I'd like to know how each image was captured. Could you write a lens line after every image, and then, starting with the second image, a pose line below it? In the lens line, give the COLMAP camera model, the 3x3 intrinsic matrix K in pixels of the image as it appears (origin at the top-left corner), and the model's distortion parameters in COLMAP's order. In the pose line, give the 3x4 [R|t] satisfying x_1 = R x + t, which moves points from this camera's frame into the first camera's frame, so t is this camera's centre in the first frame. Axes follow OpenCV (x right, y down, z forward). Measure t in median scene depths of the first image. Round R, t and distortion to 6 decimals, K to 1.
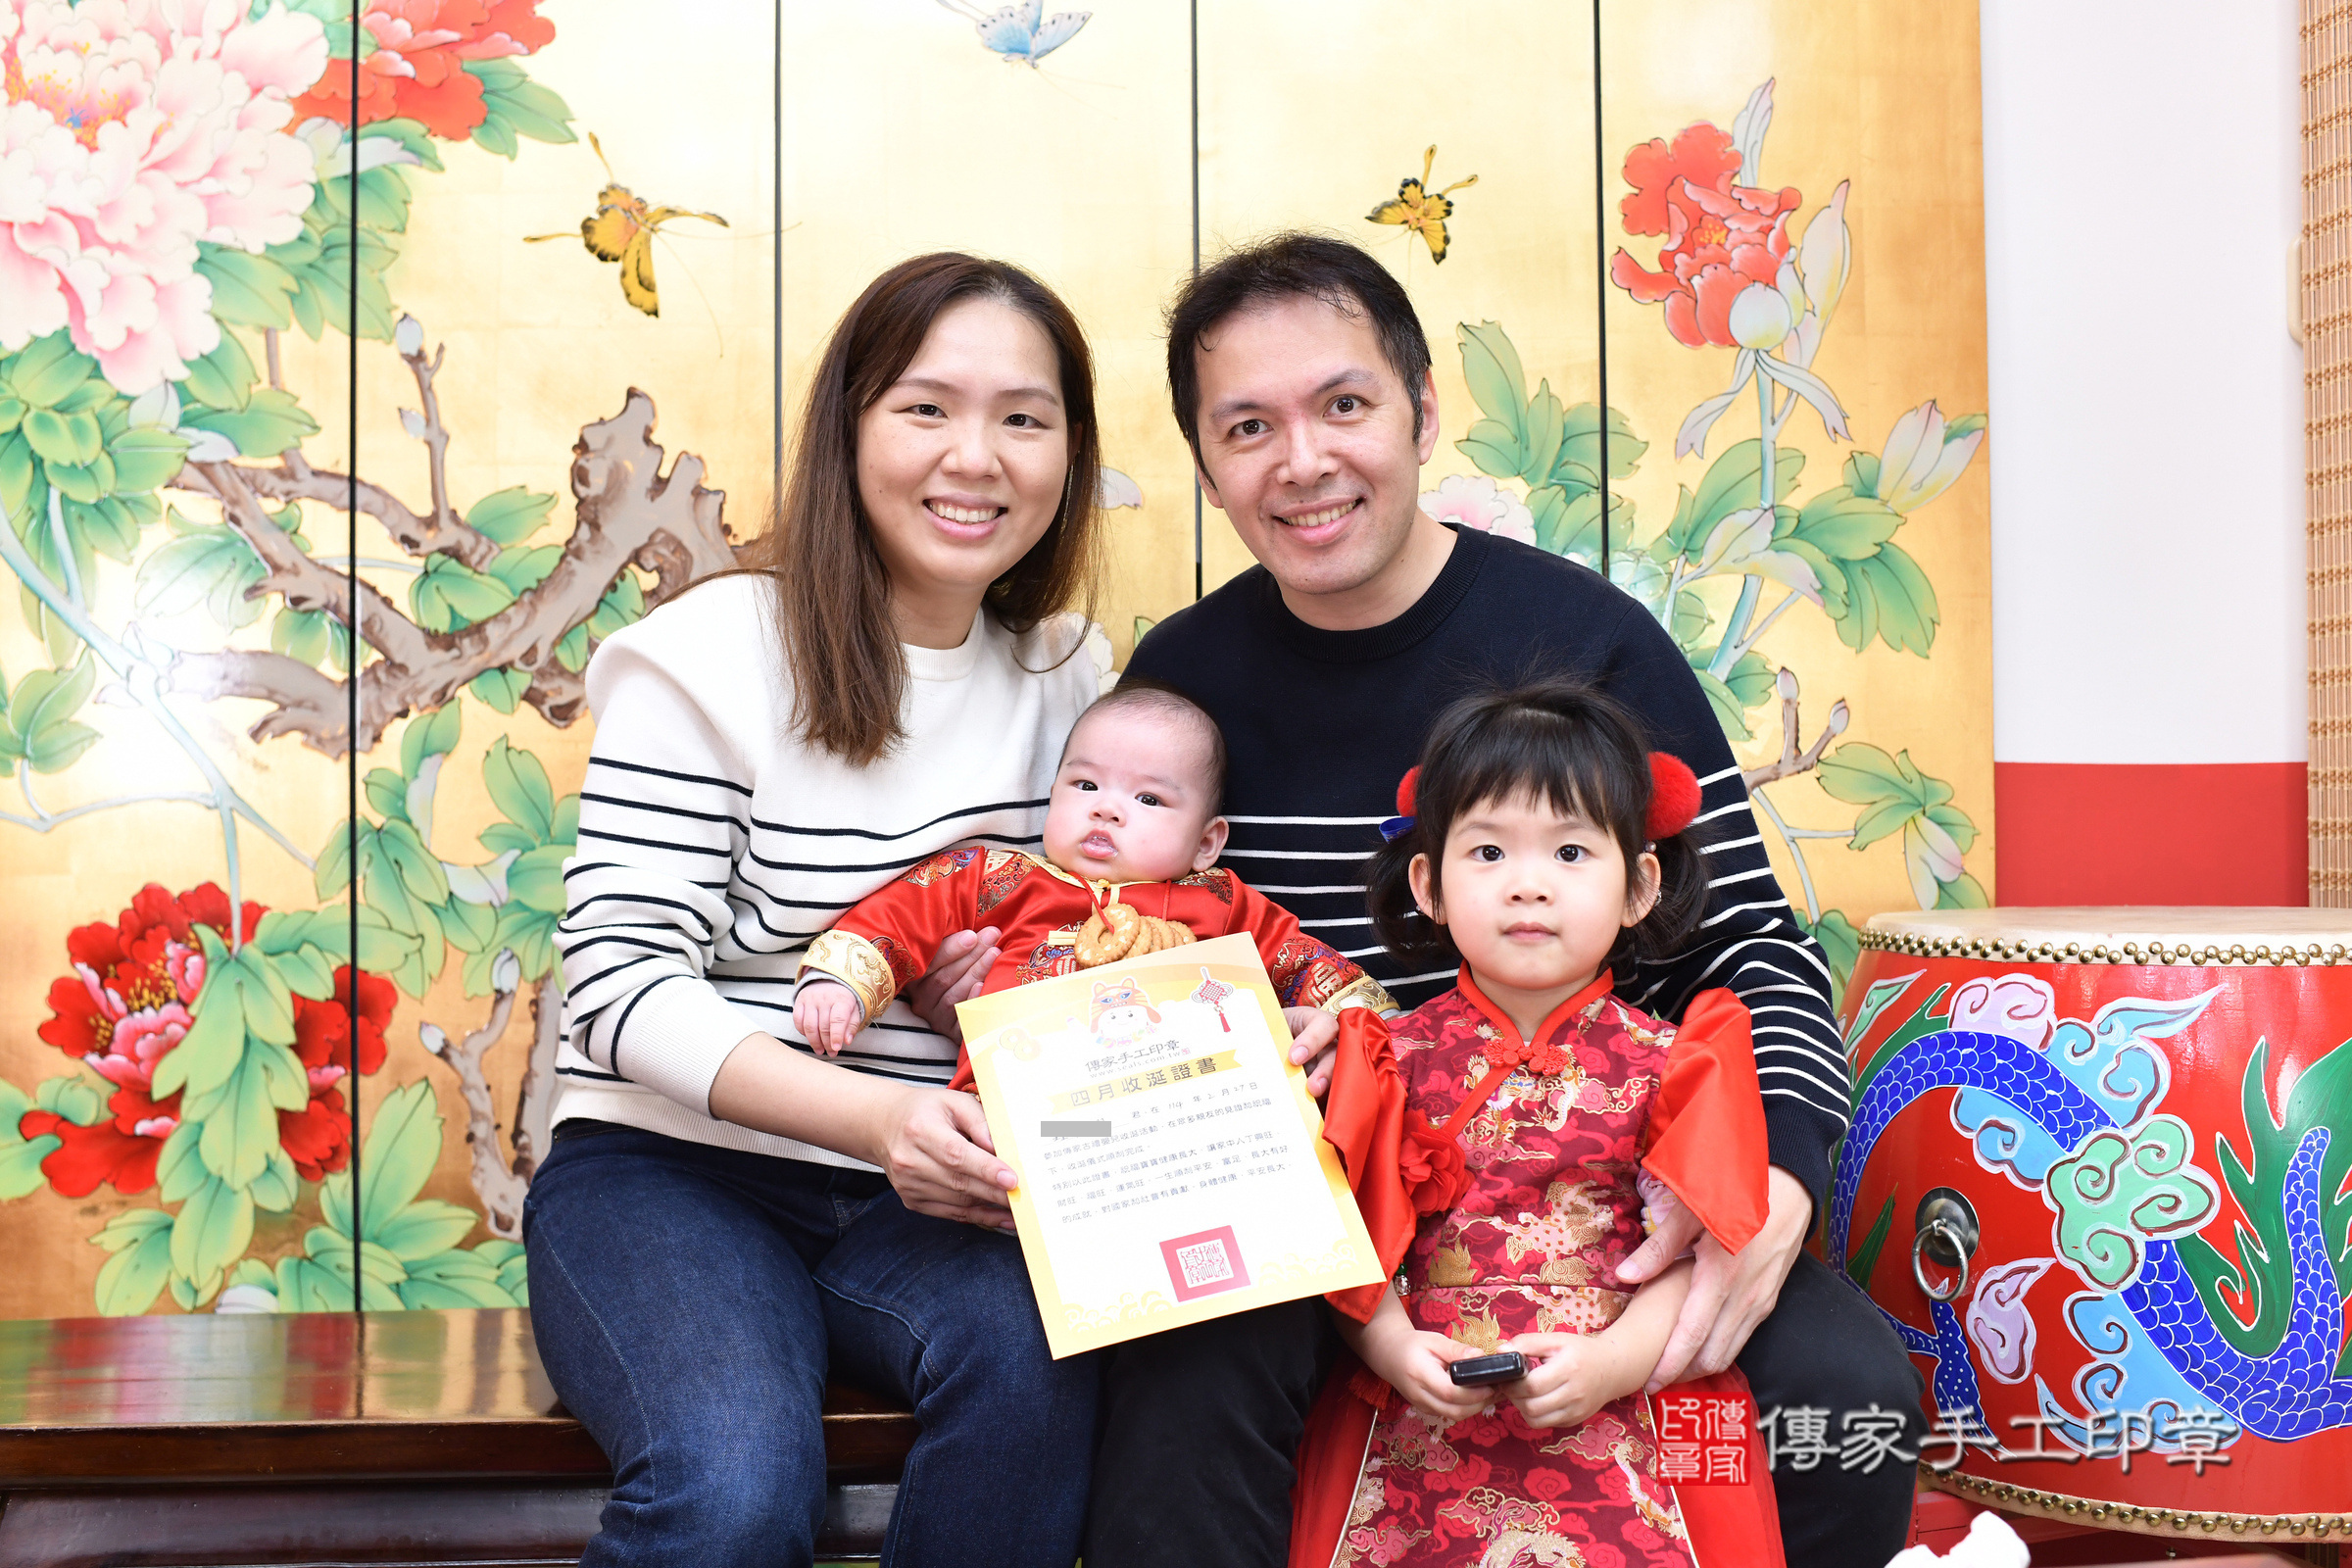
lens RADIAL K [[2848.9, 0, 1152.8], [0, 2848.9, 782.2], [0, 0, 1]] dist [-0.068800, 0.000000]
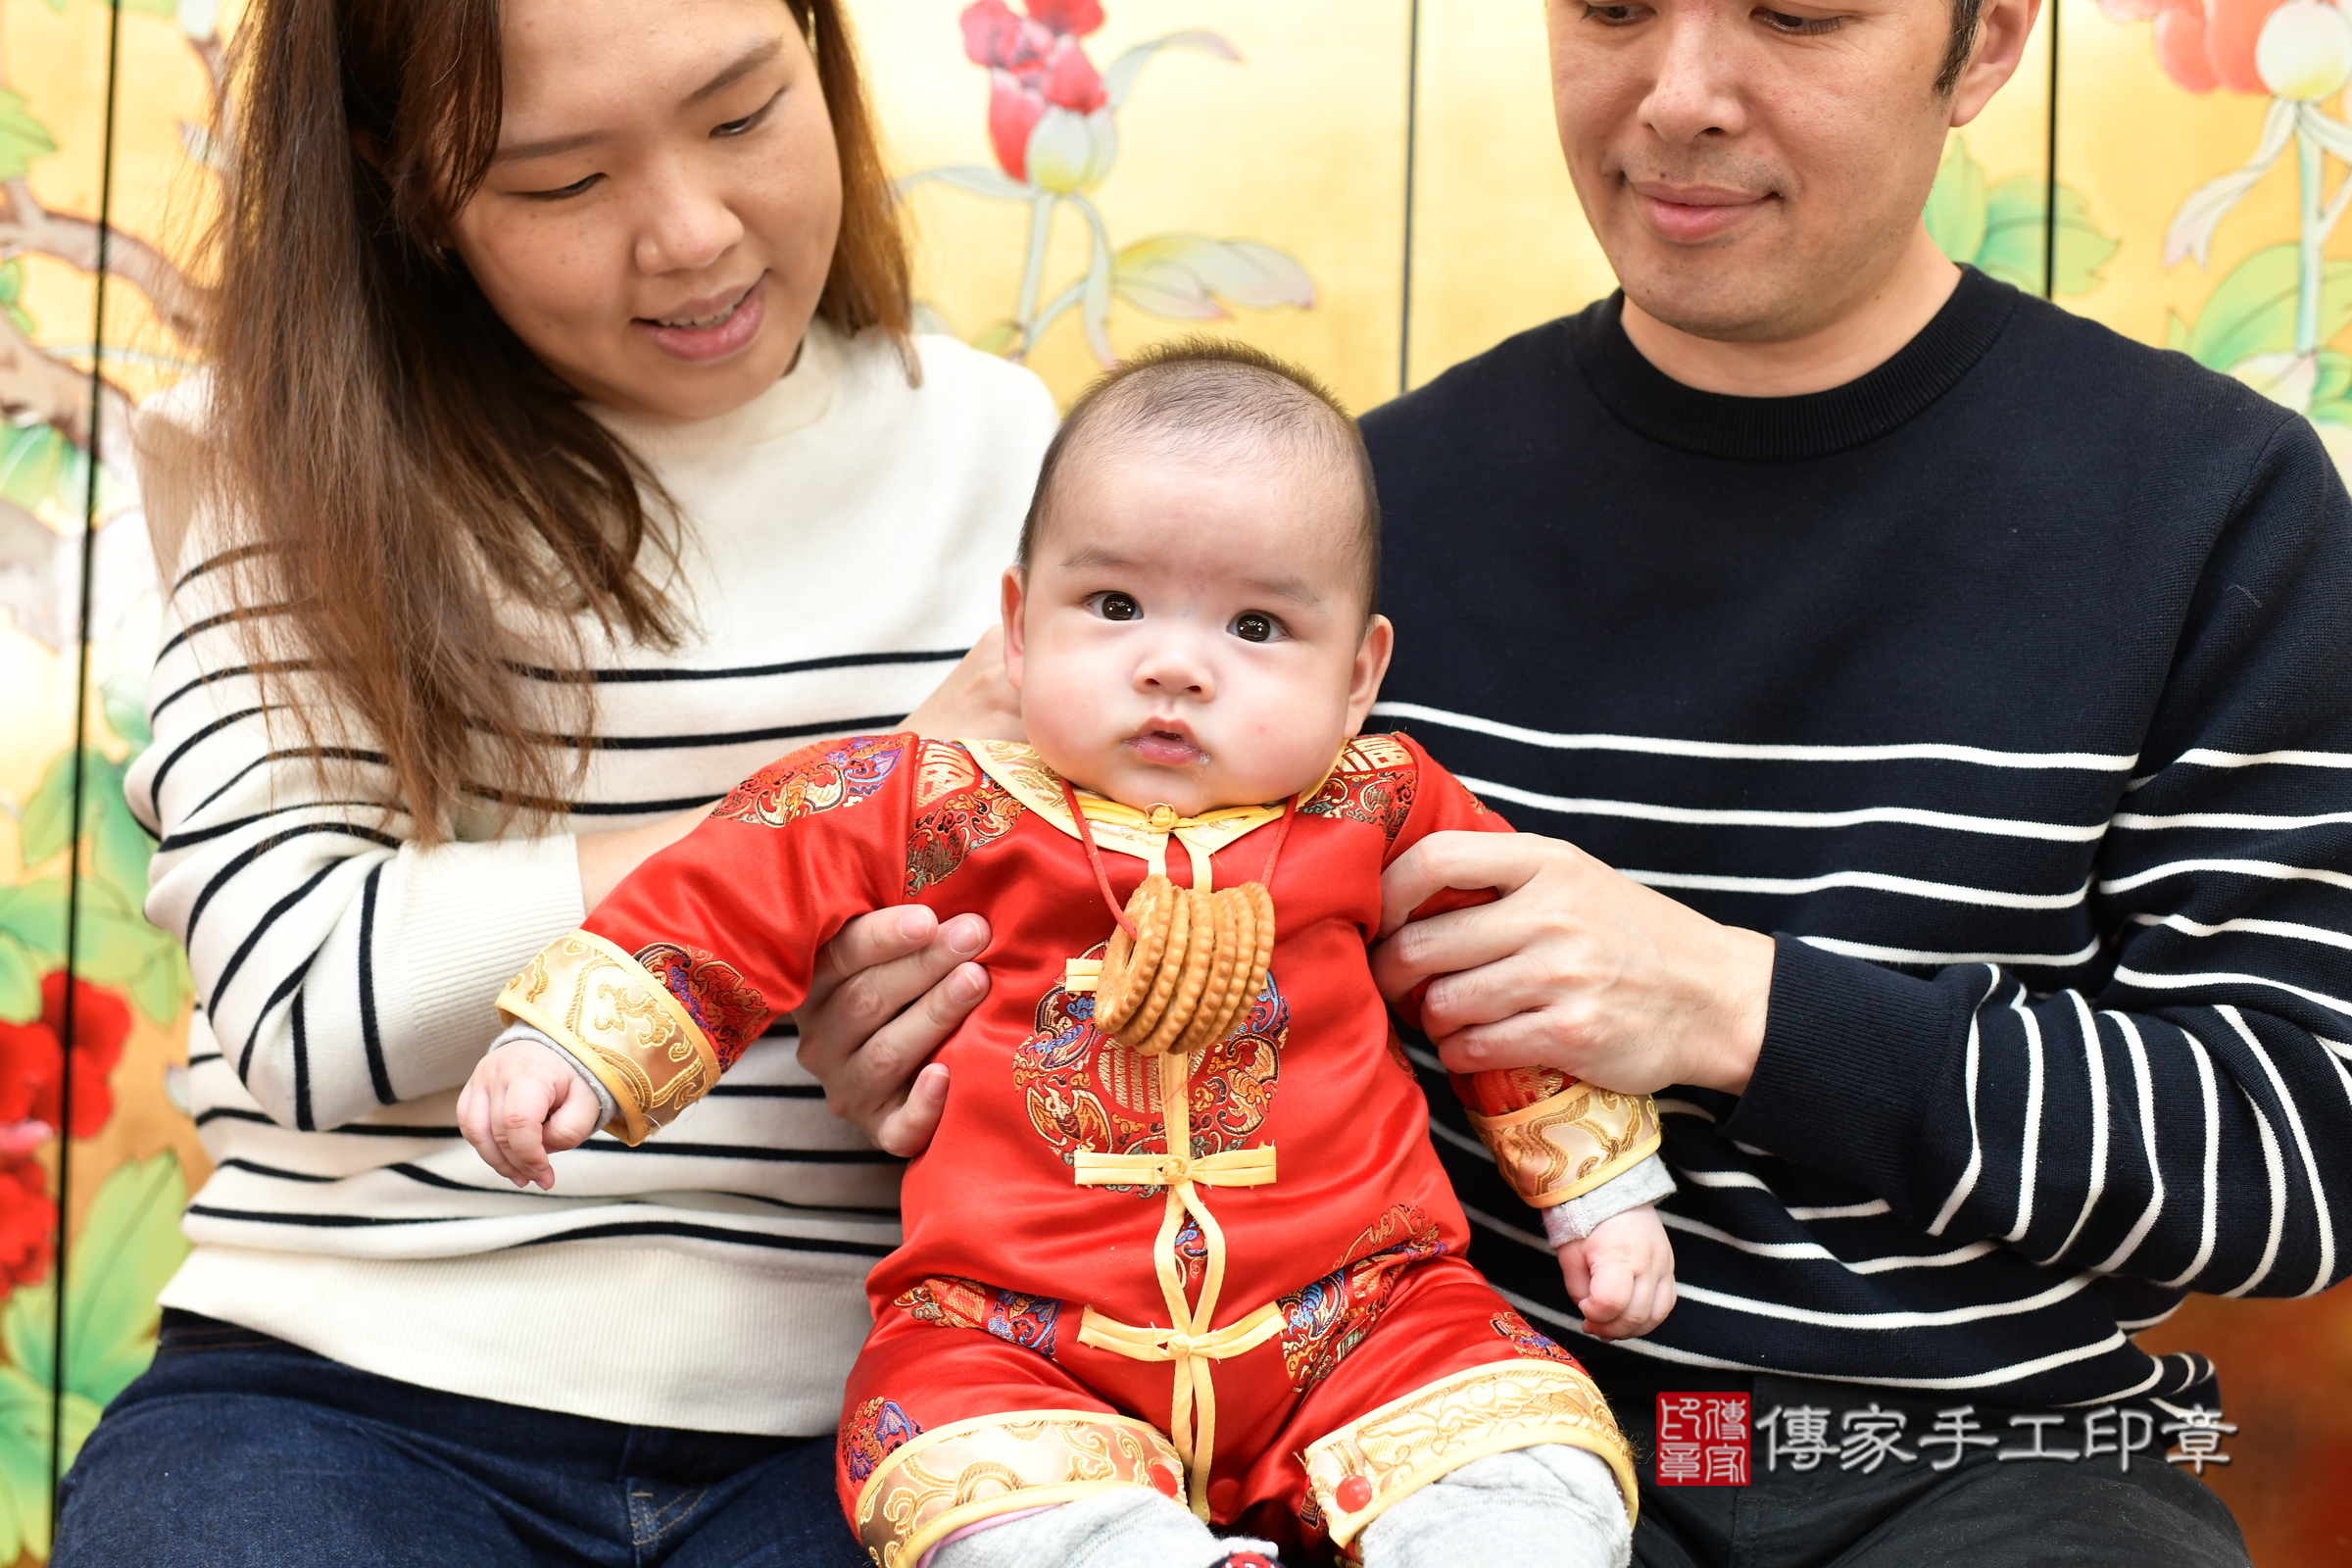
lens RADIAL K [[2848.9, 0, 1154.3], [0, 2848.9, 852.2], [0, 0, 1]] dist [-0.068800, 0.000000]
pose [[0.996624, 0.043933, -0.069352, 0.009894], [-0.043460, 0.999021, 0.008321, 0.021286], [0.069650, -0.005278, 0.997558, 0.370393]]
